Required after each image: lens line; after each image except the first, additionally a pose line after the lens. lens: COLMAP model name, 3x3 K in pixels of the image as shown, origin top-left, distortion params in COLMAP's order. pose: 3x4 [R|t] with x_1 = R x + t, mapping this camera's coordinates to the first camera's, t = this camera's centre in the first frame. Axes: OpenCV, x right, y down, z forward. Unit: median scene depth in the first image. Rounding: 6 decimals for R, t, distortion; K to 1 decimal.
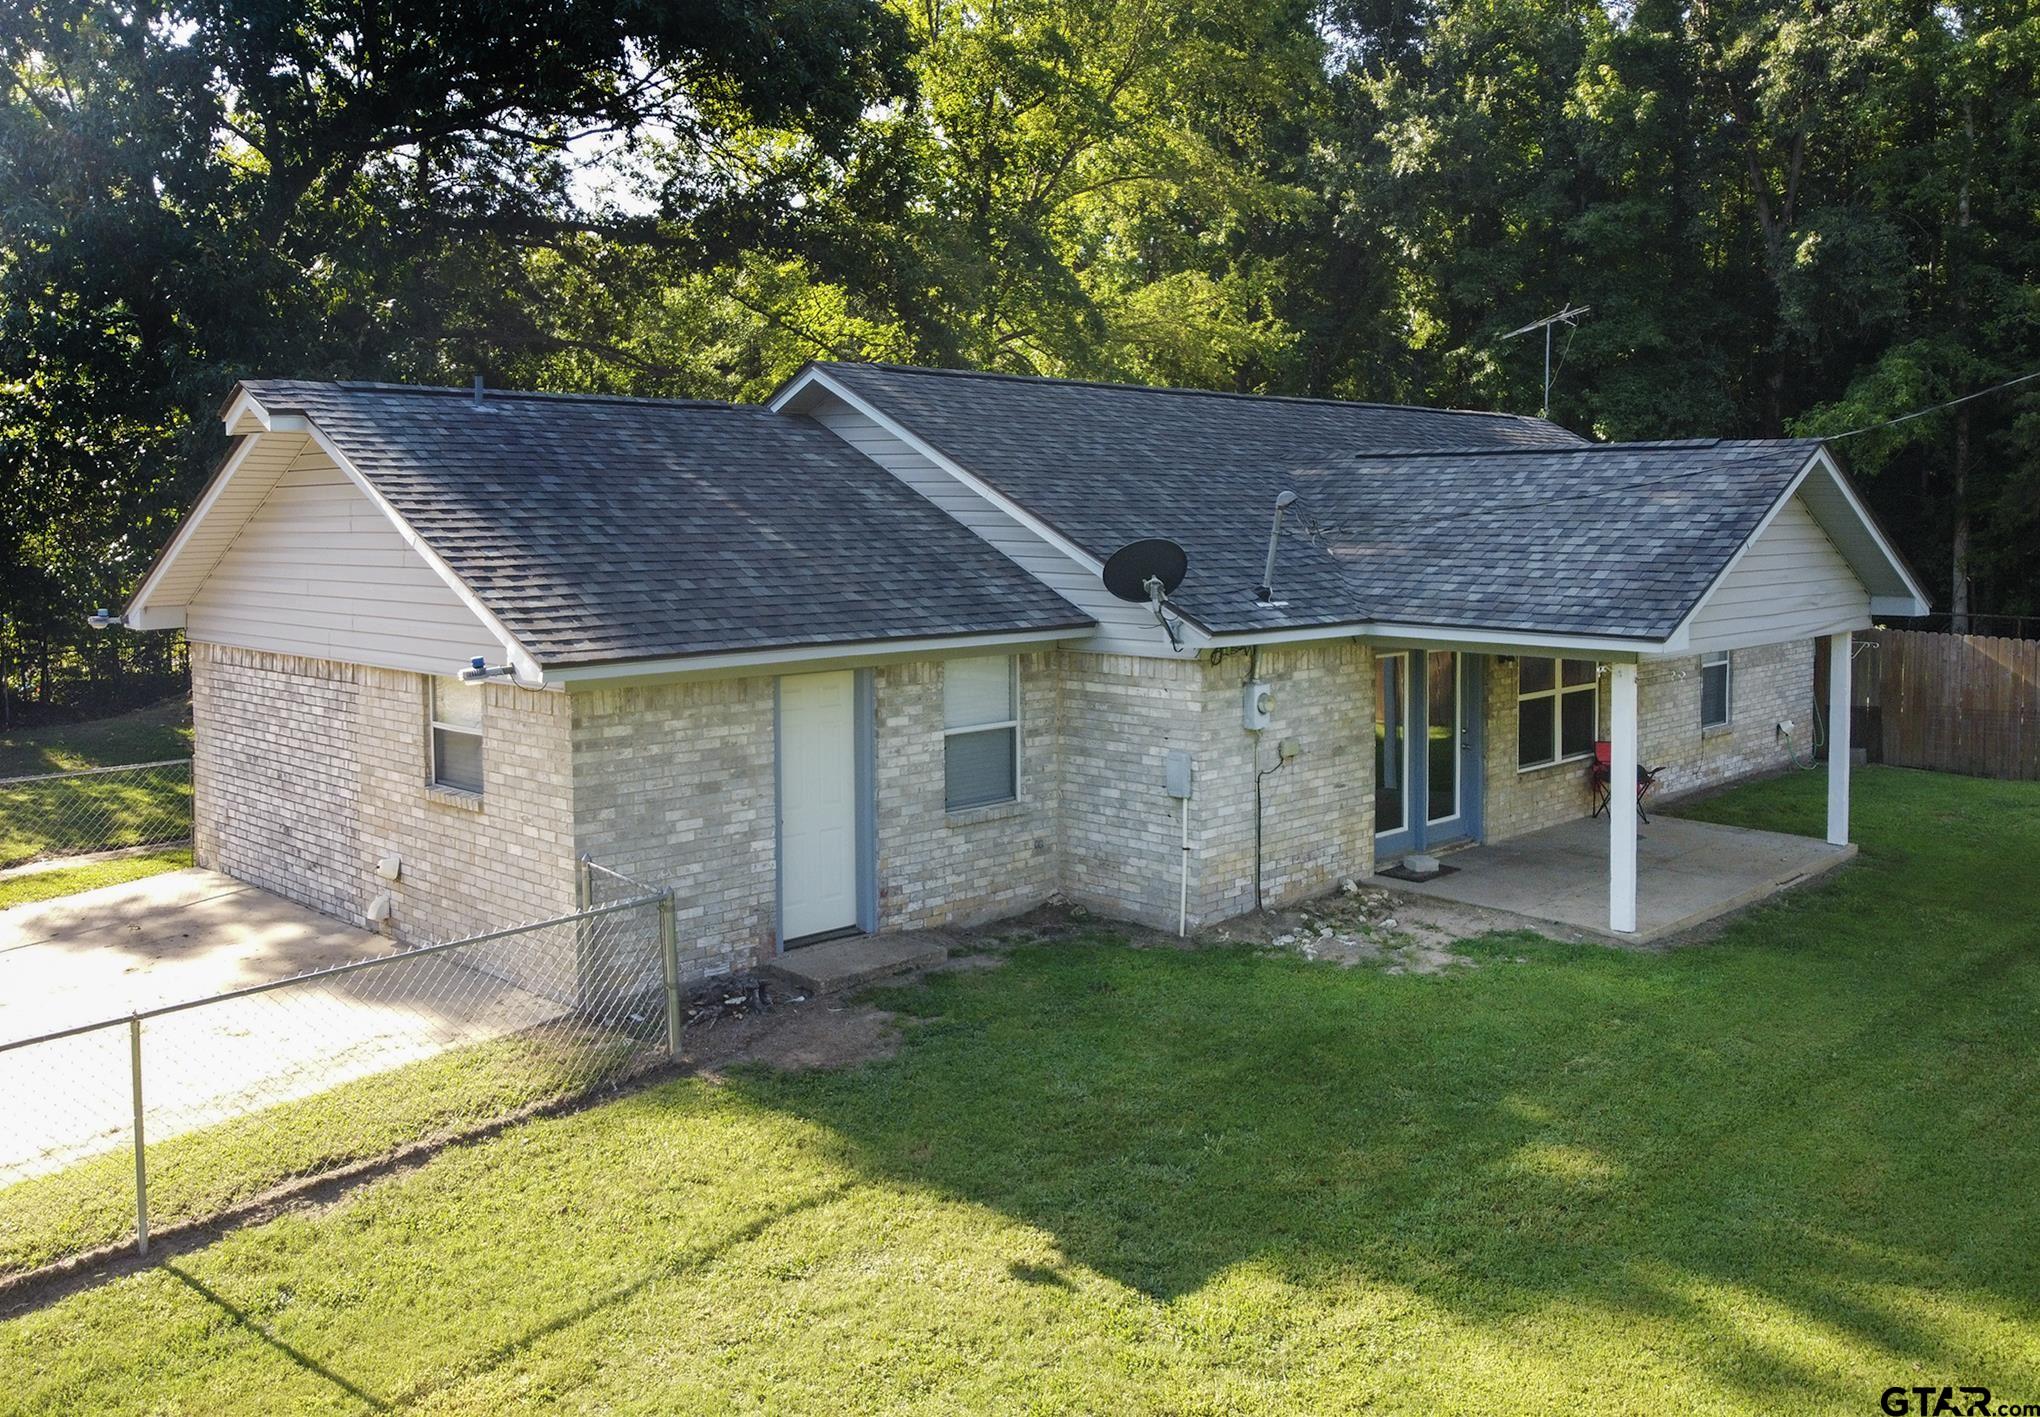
lens RADIAL K [[1648.1, 0, 1002.2], [0, 1648.1, 624.3], [0, 0, 1]] dist [-0.017426, 0.006215]
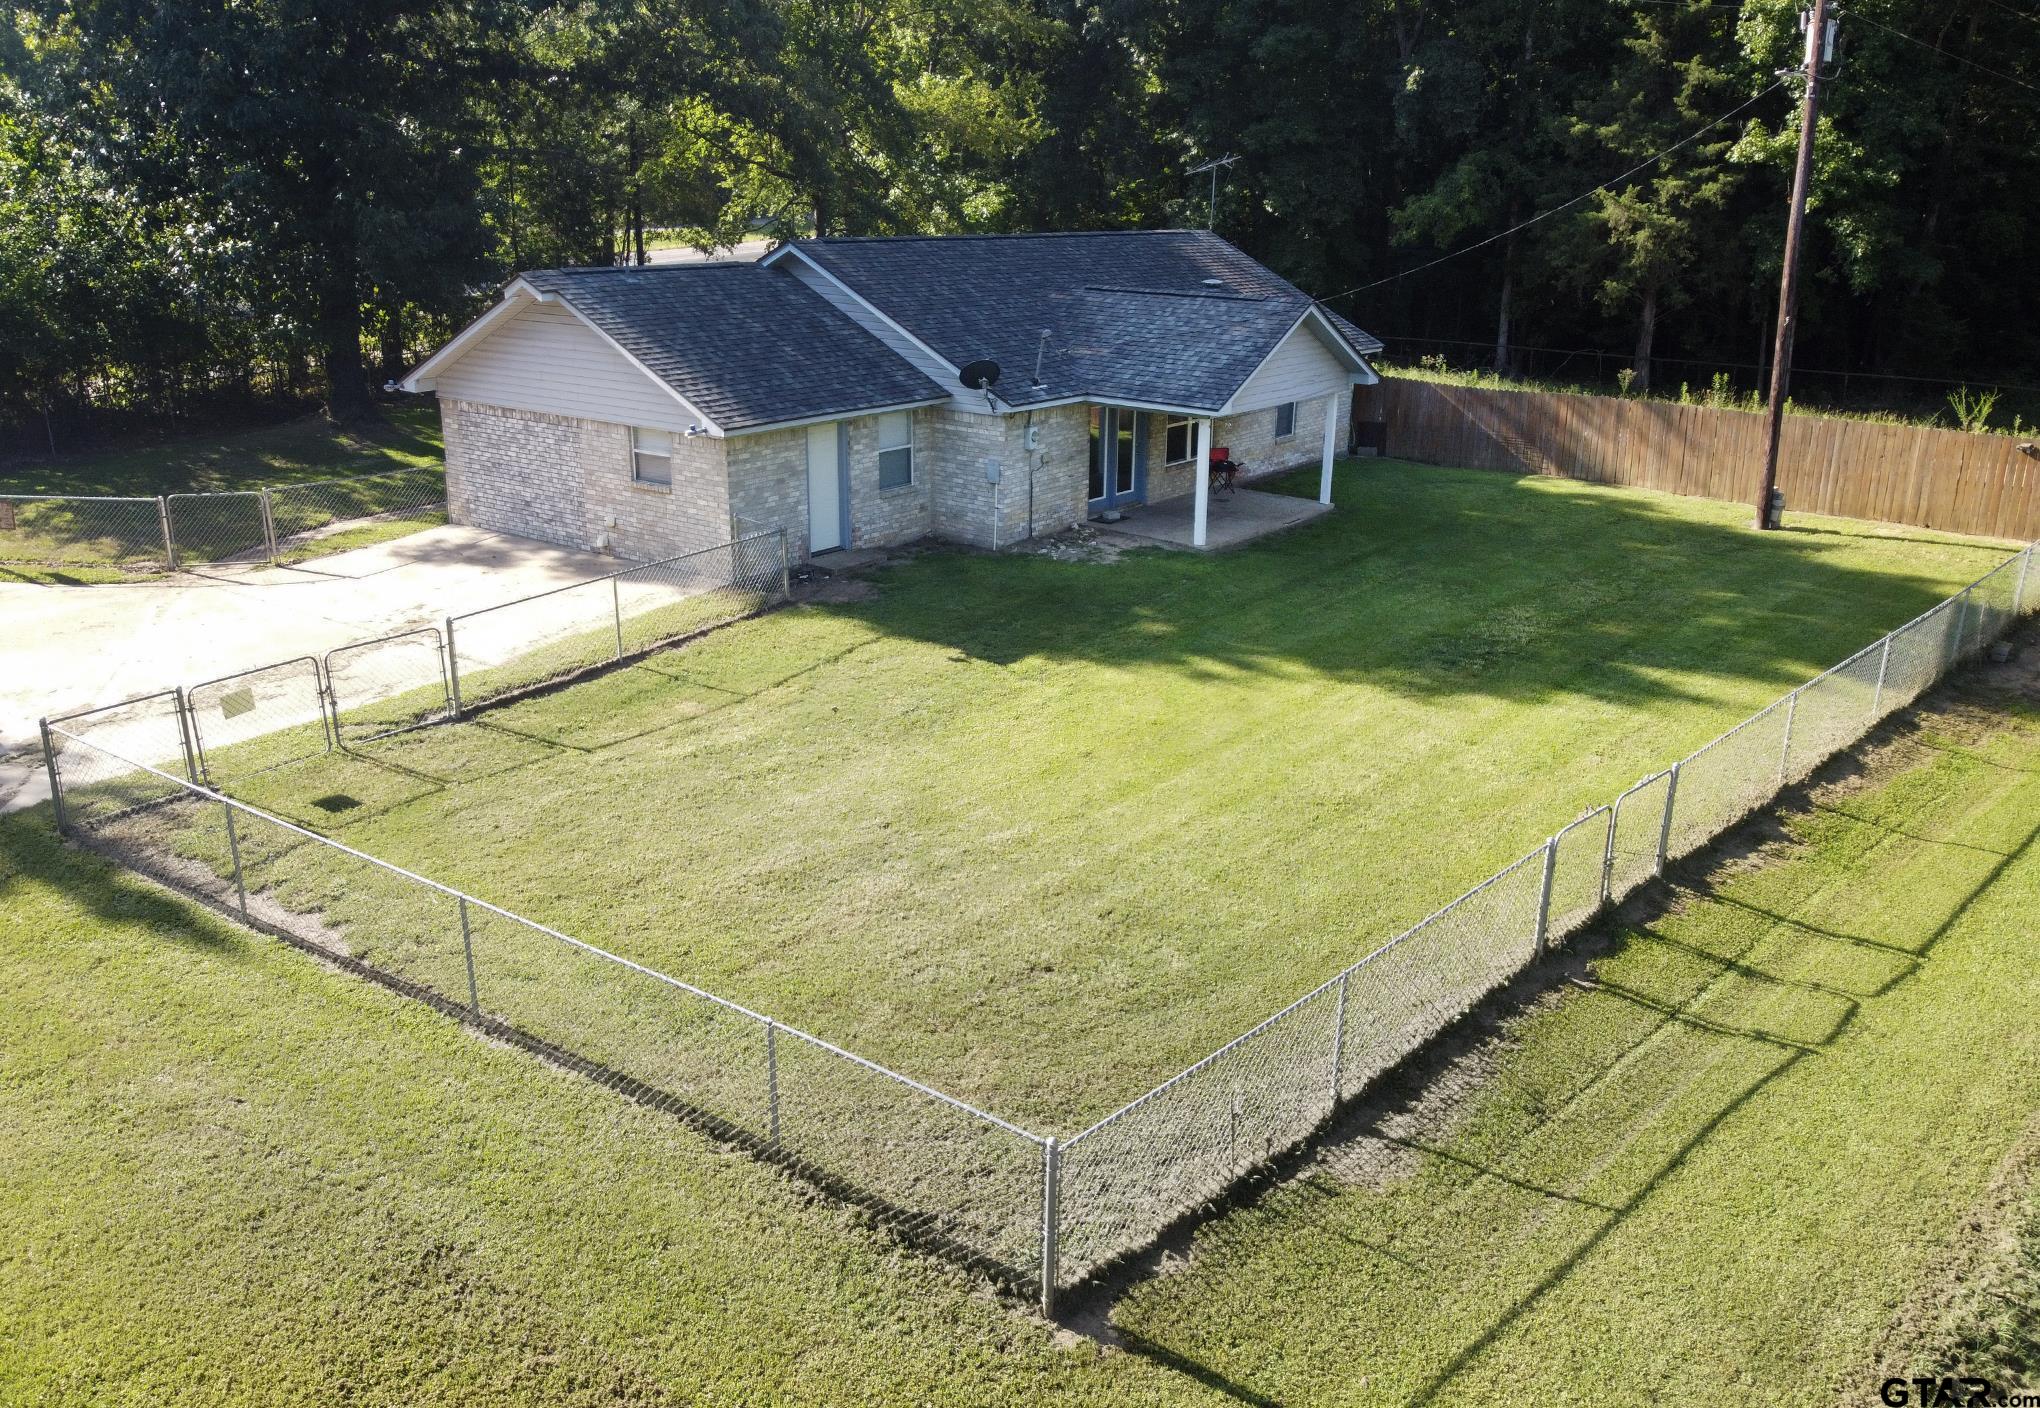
lens RADIAL K [[1648.1, 0, 1021.5], [0, 1648.1, 704.4], [0, 0, 1]] dist [-0.017426, 0.006215]
pose [[0.986778, -0.028118, 0.159620, -0.196971], [-0.012451, 0.968775, 0.247630, -0.138970], [-0.161599, -0.246344, 0.955615, -1.053979]]
